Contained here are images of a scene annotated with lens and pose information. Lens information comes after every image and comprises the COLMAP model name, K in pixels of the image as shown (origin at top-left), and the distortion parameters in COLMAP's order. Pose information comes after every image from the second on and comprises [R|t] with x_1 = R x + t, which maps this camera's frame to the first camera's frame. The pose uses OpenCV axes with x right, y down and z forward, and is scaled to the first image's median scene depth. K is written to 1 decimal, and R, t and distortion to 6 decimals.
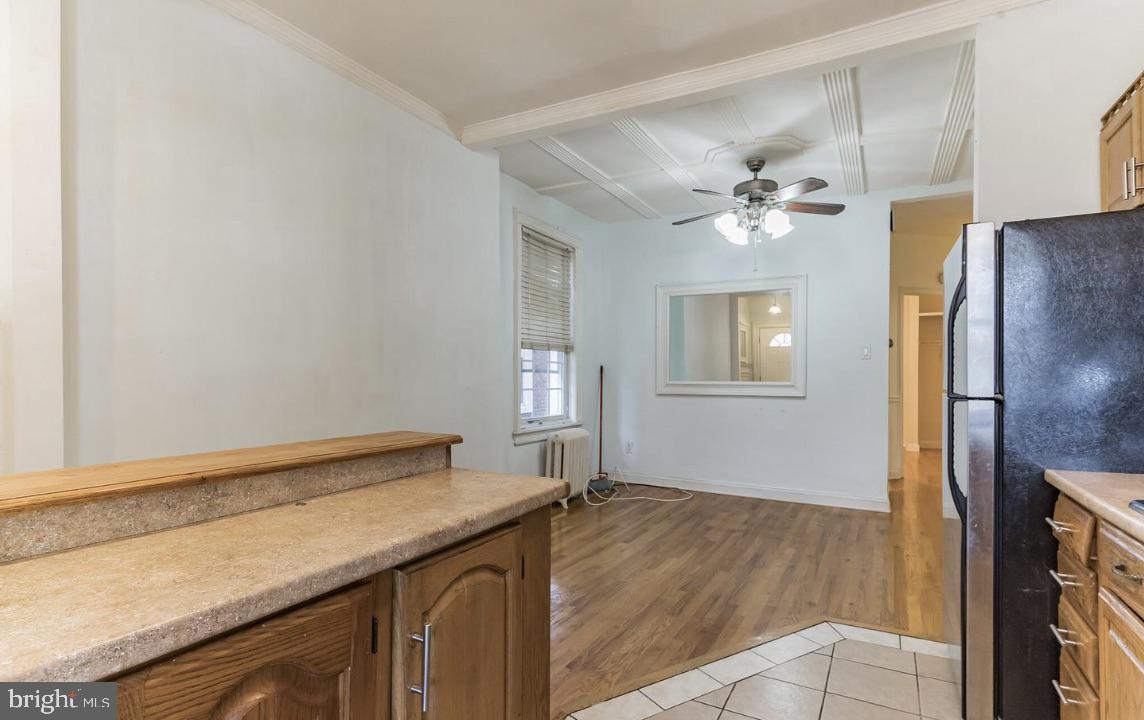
lens RADIAL K [[563.7, 0, 580.2], [0, 563.7, 373.2], [0, 0, 1]] dist [-0.000417, -0.000231]
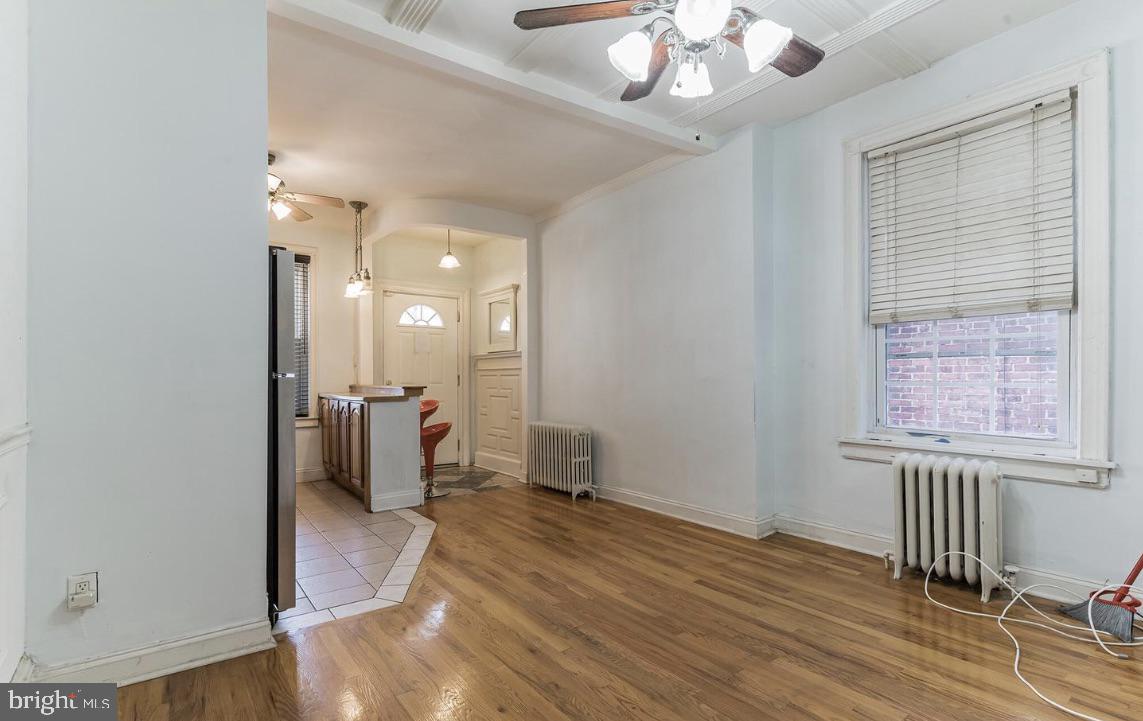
lens RADIAL K [[563.2, 0, 579.7], [0, 563.2, 373.7], [0, 0, 1]] dist [-0.000417, -0.000231]
pose [[-0.423450, -0.009079, -0.905874, 0.771491], [0.004729, 0.999914, -0.012232, 0.026977], [0.905907, -0.009464, -0.423370, 1.086568]]
